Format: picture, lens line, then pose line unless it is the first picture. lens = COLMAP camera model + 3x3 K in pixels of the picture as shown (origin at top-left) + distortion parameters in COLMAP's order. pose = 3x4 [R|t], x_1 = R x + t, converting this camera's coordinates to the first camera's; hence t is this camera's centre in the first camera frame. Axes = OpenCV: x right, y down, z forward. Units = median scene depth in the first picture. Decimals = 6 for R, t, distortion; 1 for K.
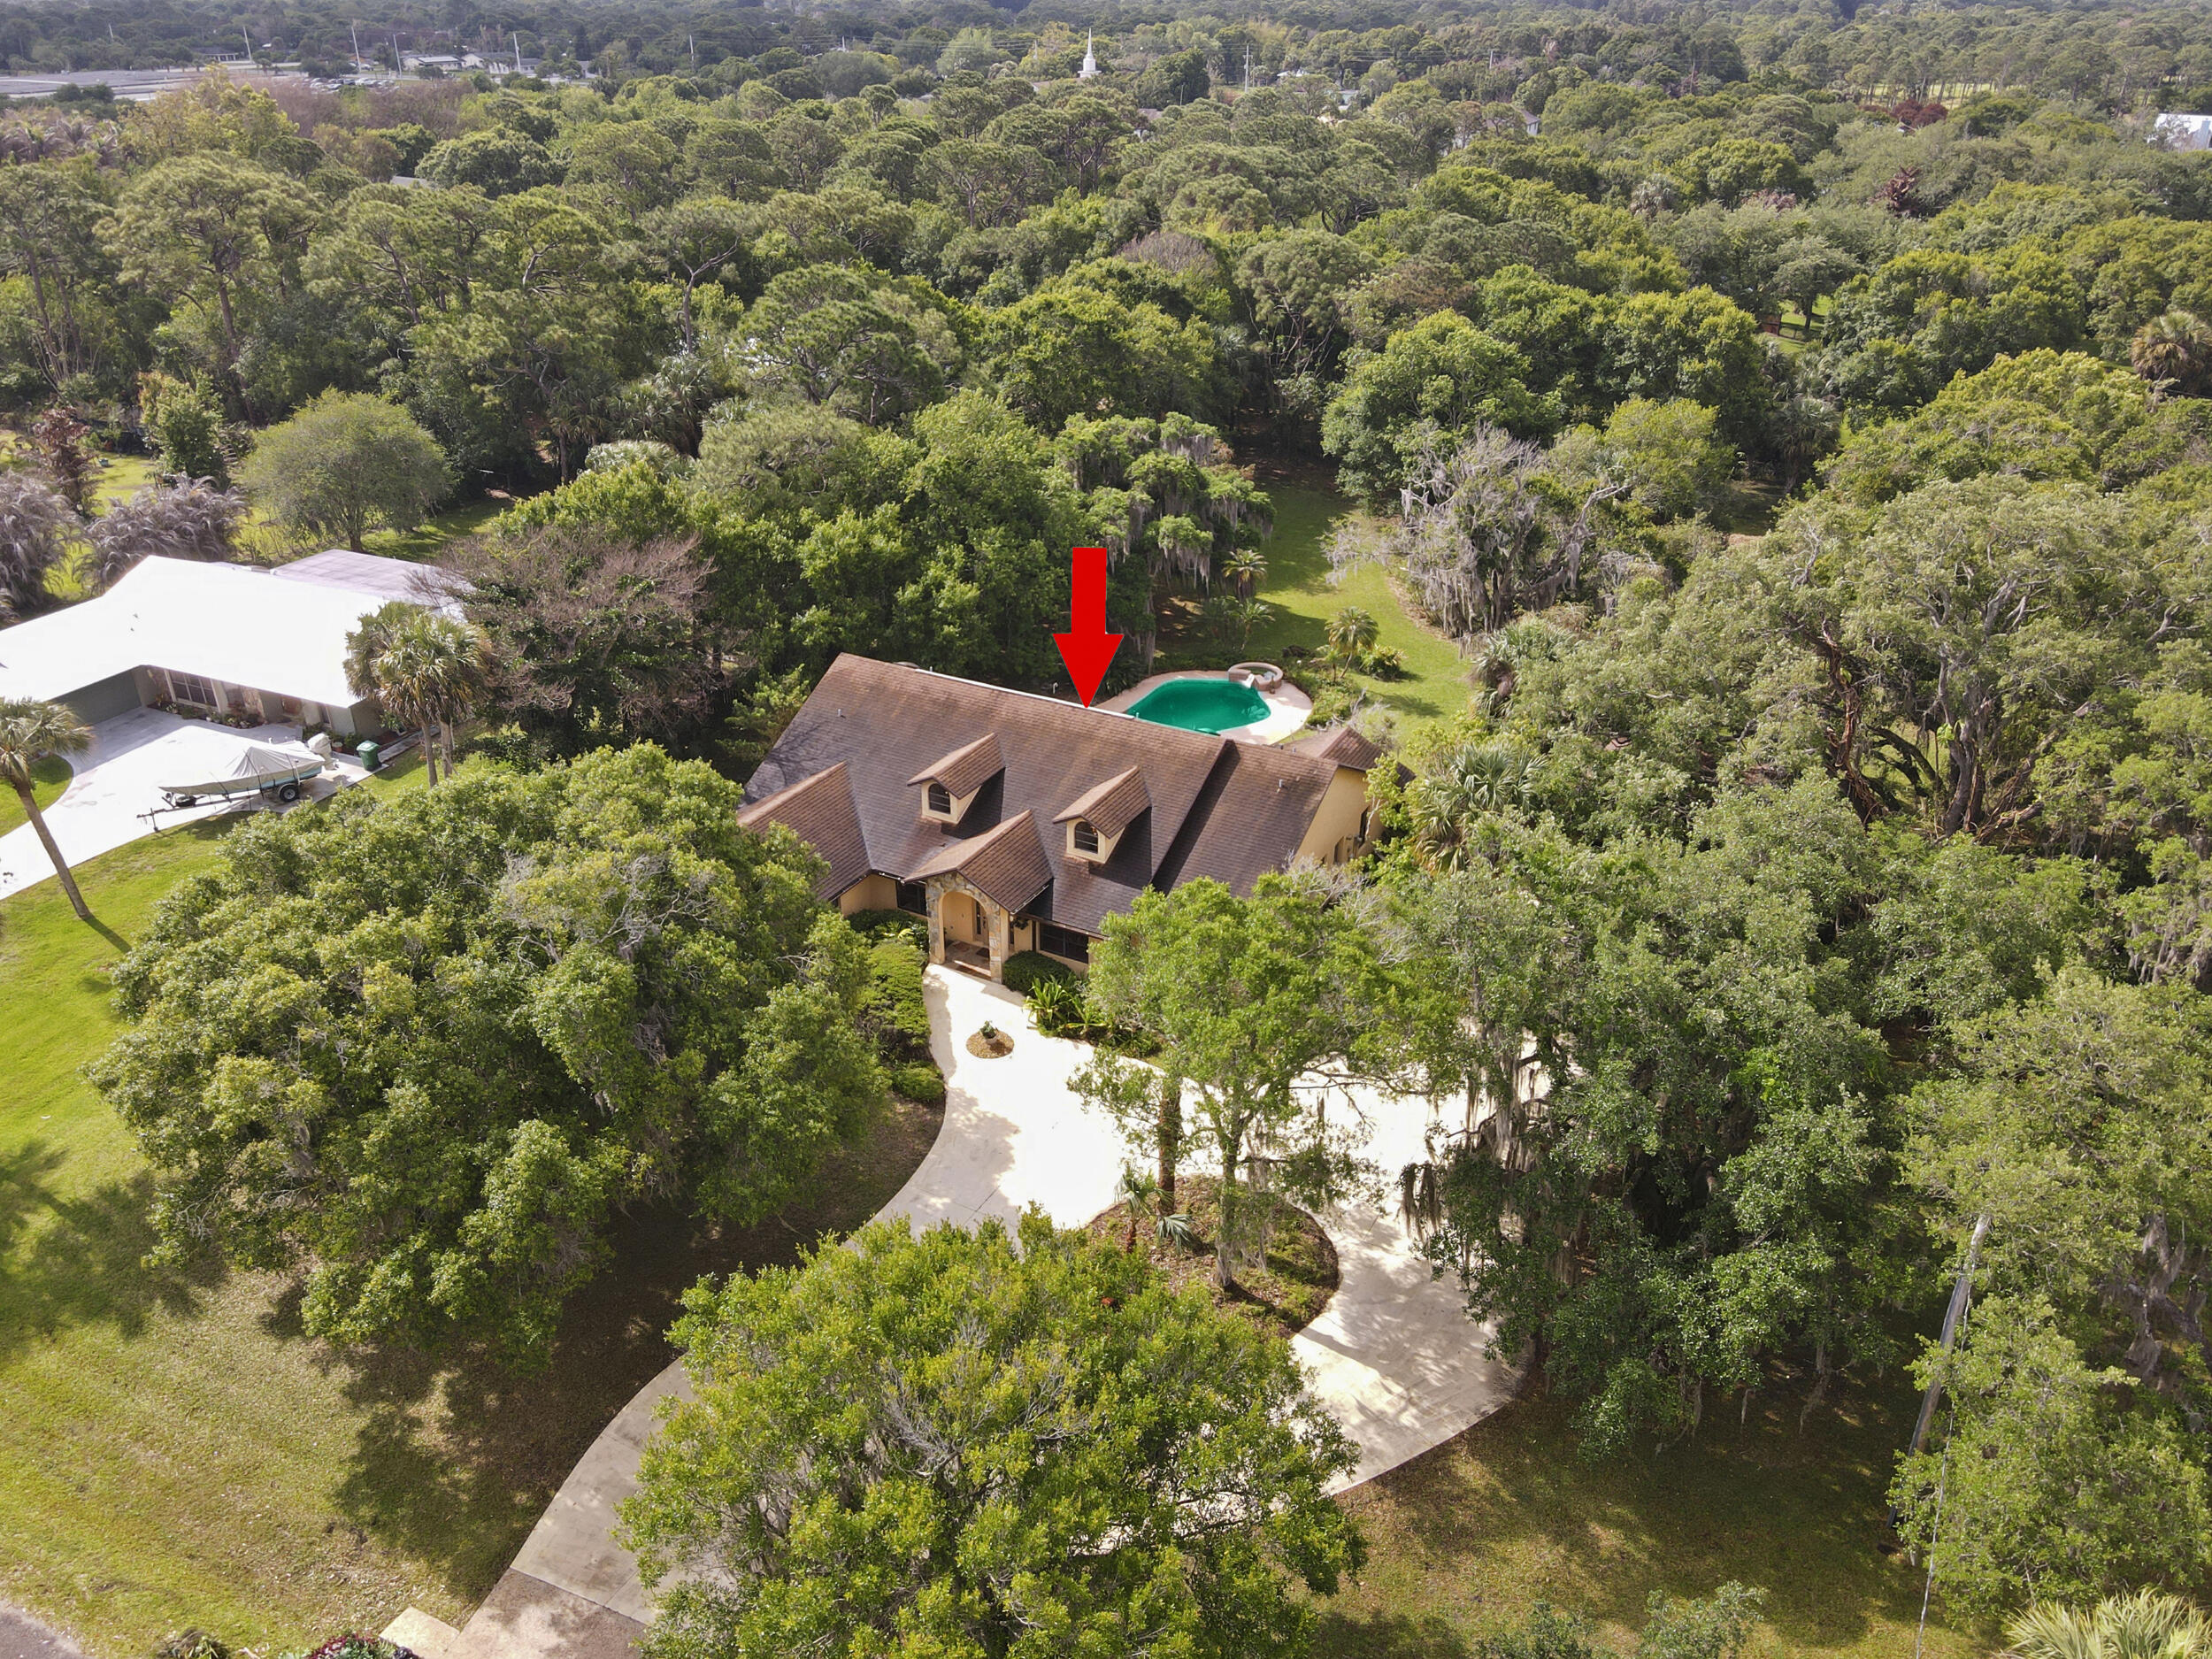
lens RADIAL K [[1698.8, 0, 1106.0], [0, 1698.8, 829.5], [0, 0, 1]] dist [0.024591, -0.001891]
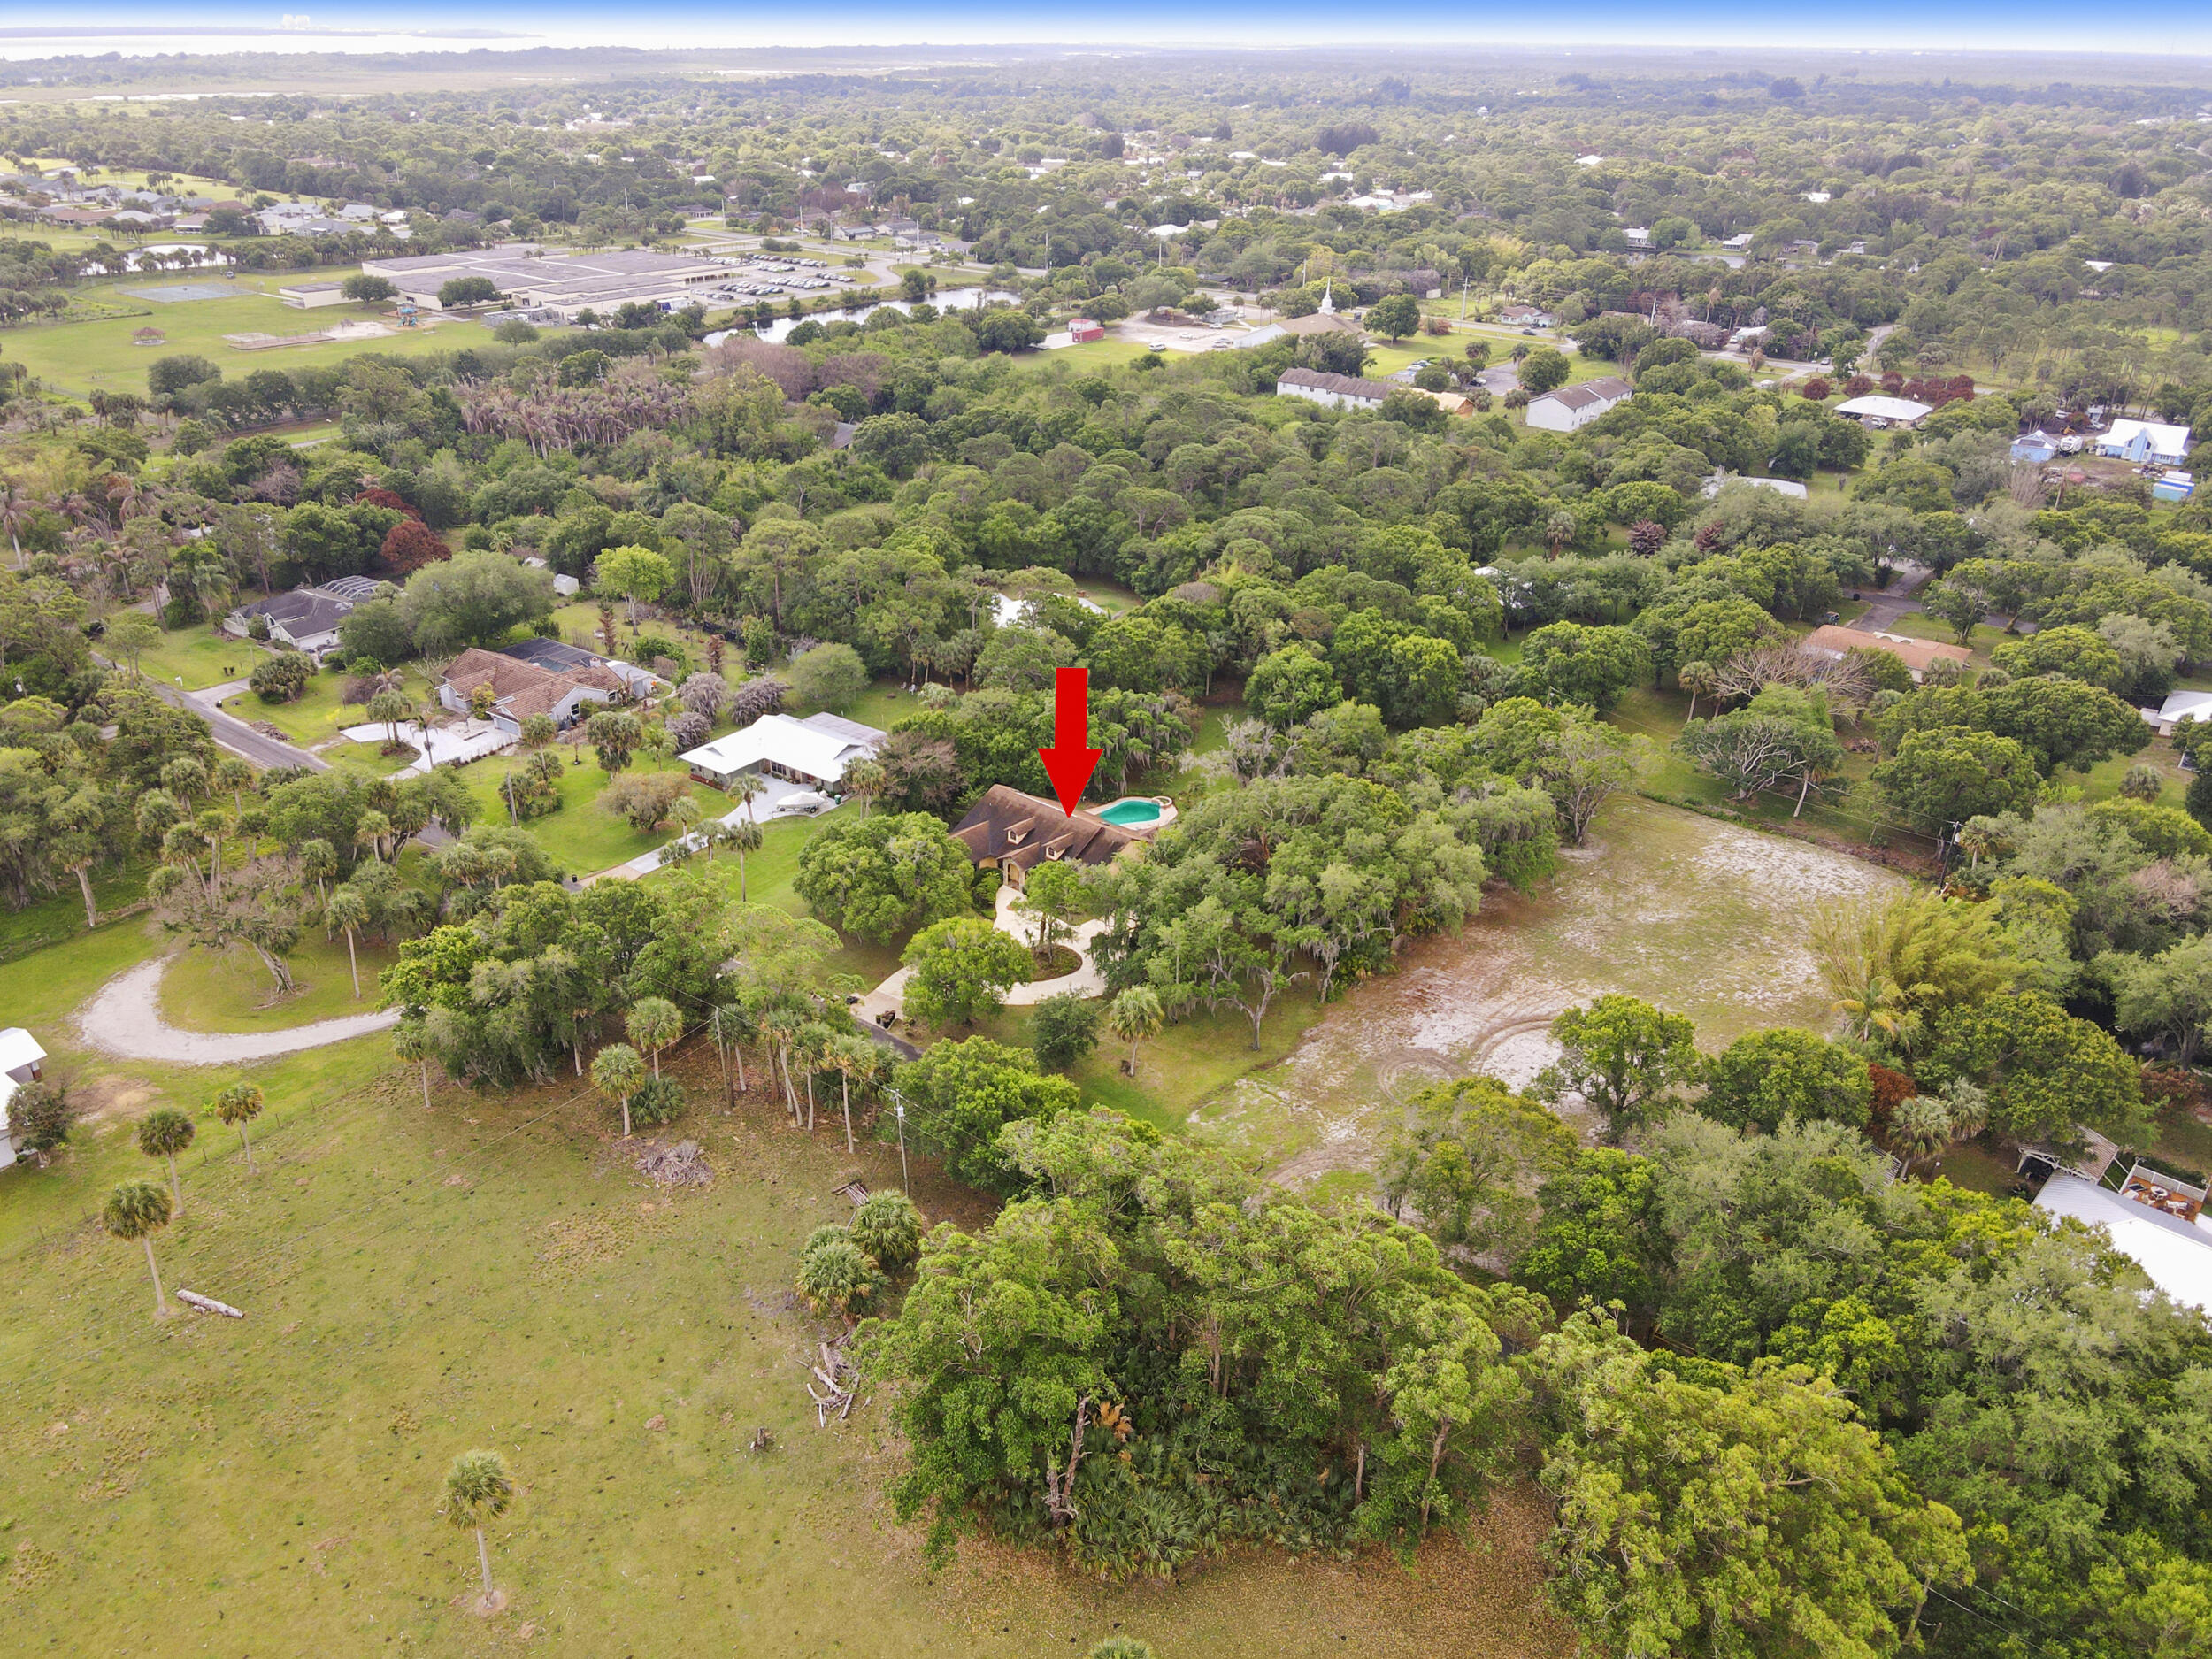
lens RADIAL K [[1698.8, 0, 1106.0], [0, 1698.8, 829.5], [0, 0, 1]] dist [0.024591, -0.001891]
pose [[0.978982, 0.110059, -0.171702, 0.486238], [-0.114275, 0.993338, -0.014838, -0.001393], [0.168925, 0.034147, 0.985037, -1.665771]]
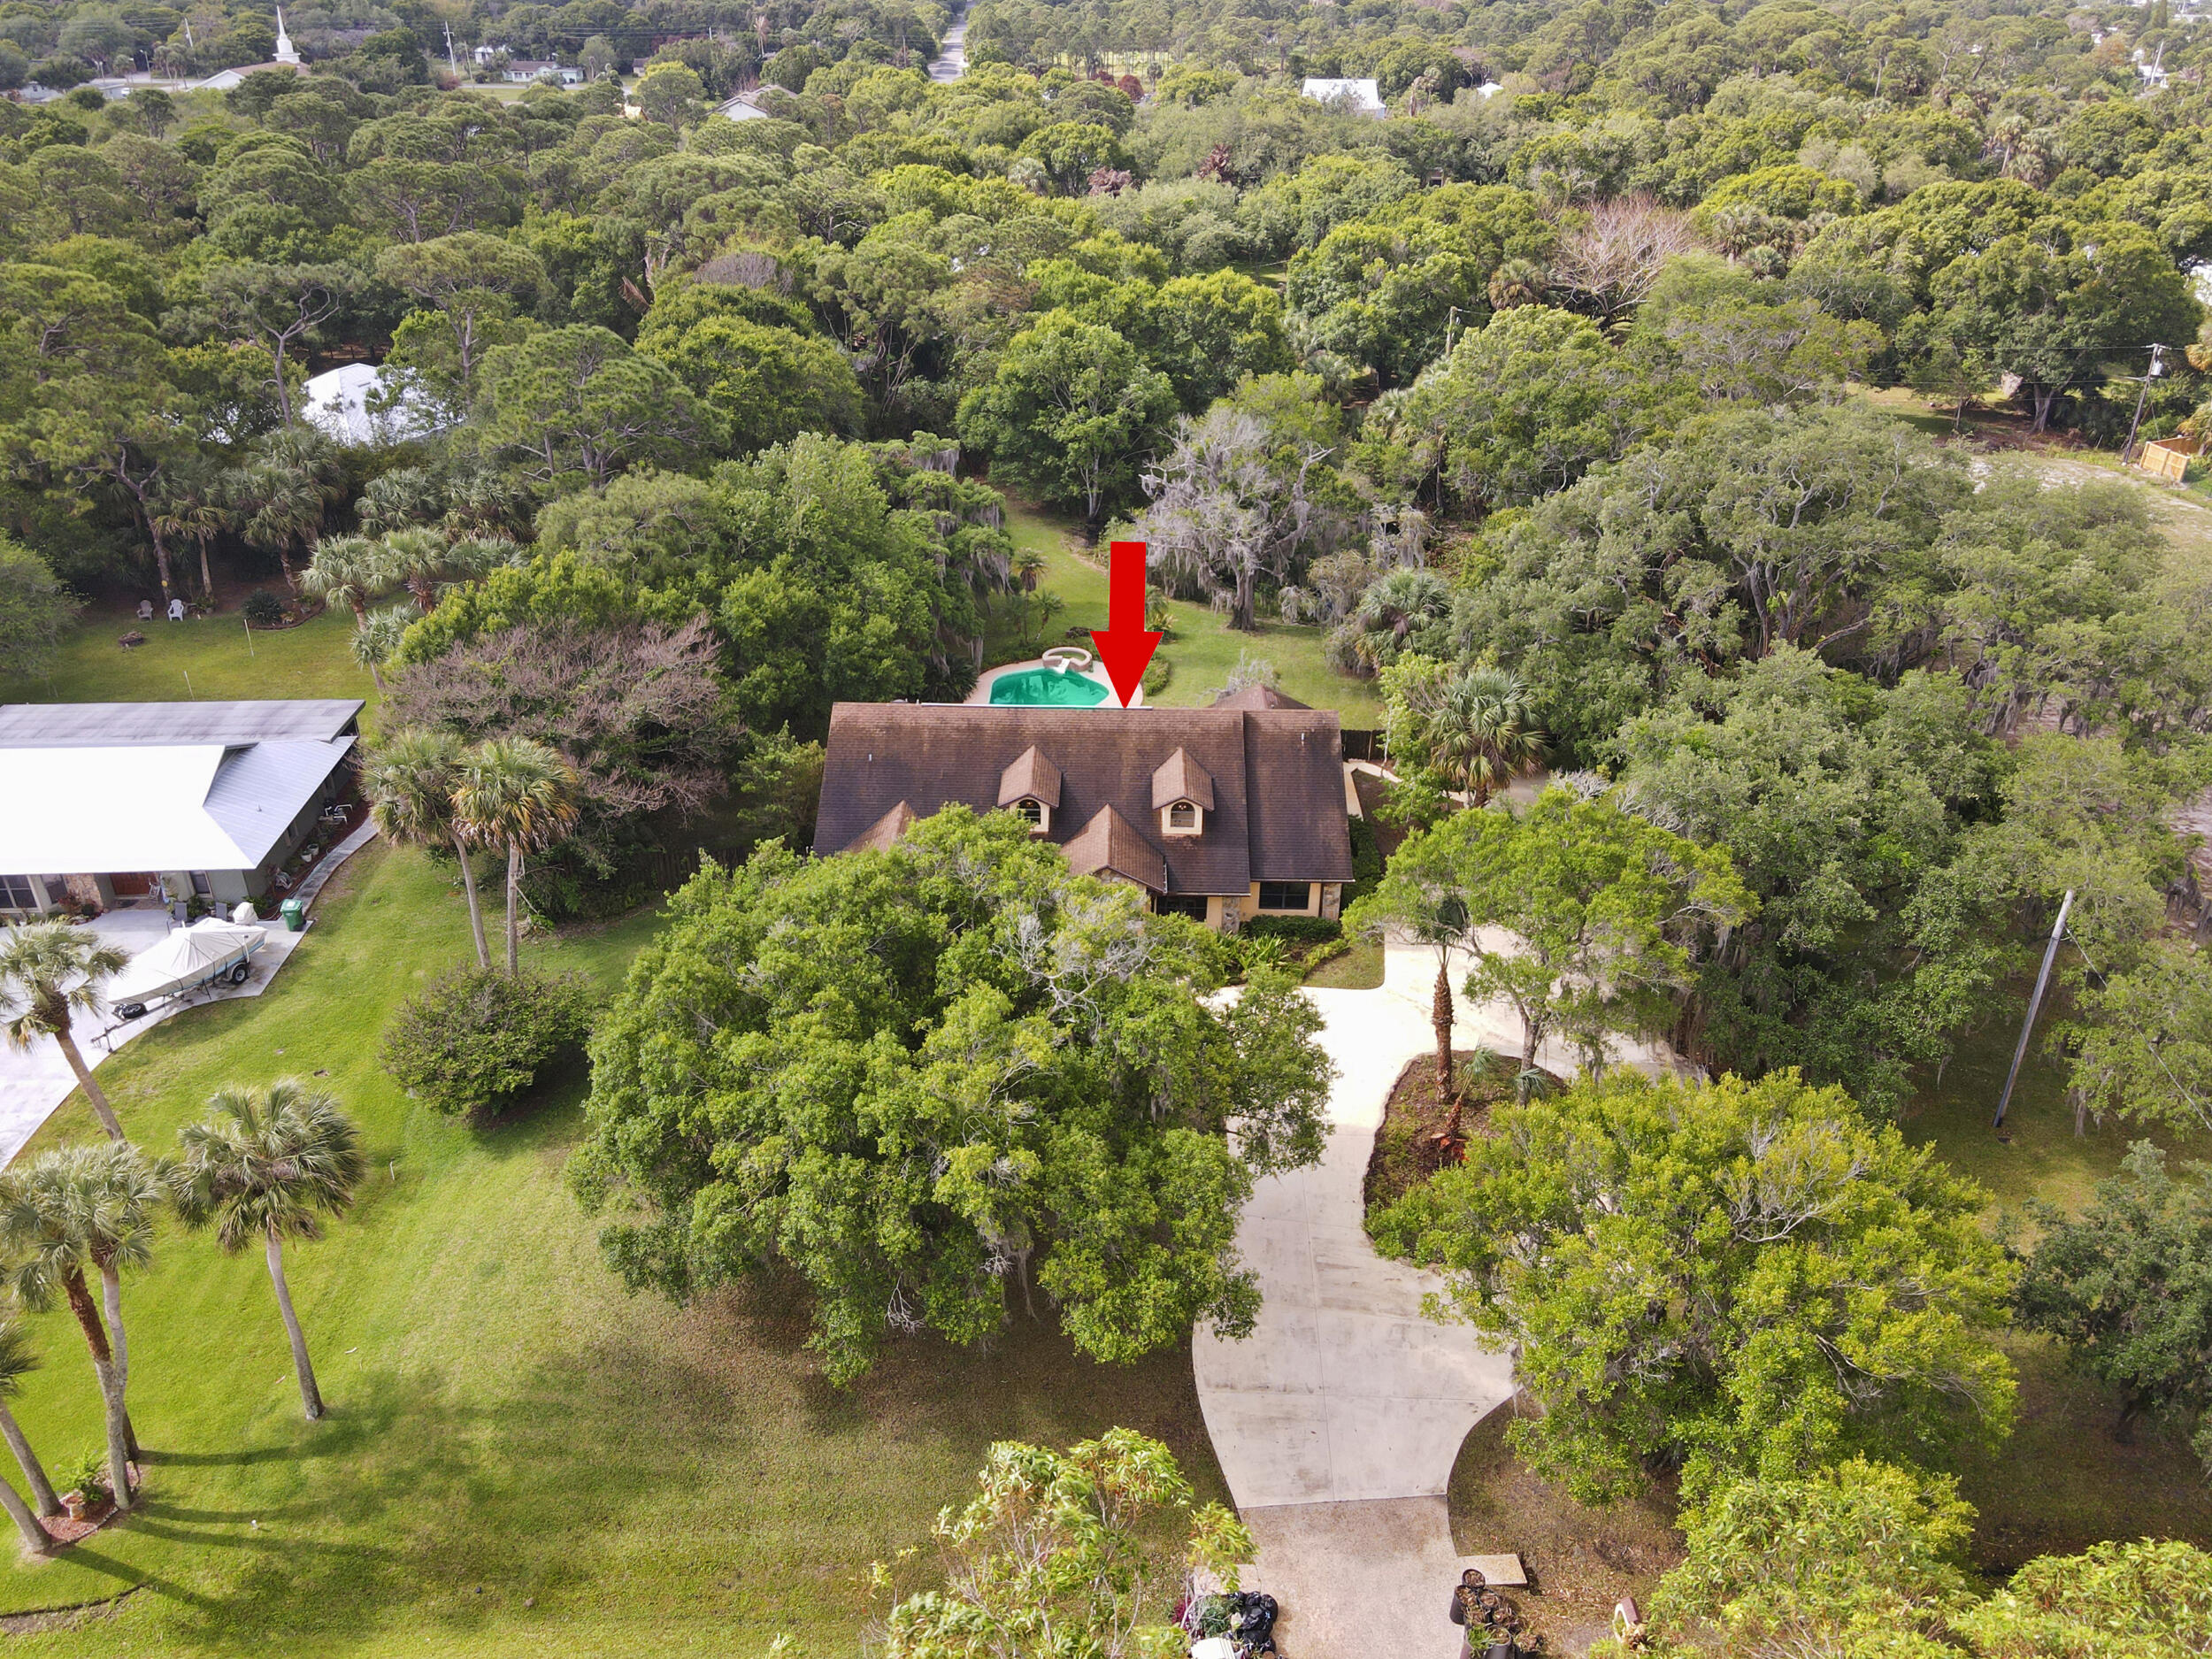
lens RADIAL K [[1698.8, 0, 1106.0], [0, 1698.8, 829.5], [0, 0, 1]] dist [0.024591, -0.001891]
pose [[0.876981, -0.218561, 0.427944, -0.409805], [0.208559, 0.975445, 0.070785, -0.058382], [-0.432906, 0.027174, 0.901029, -0.005549]]
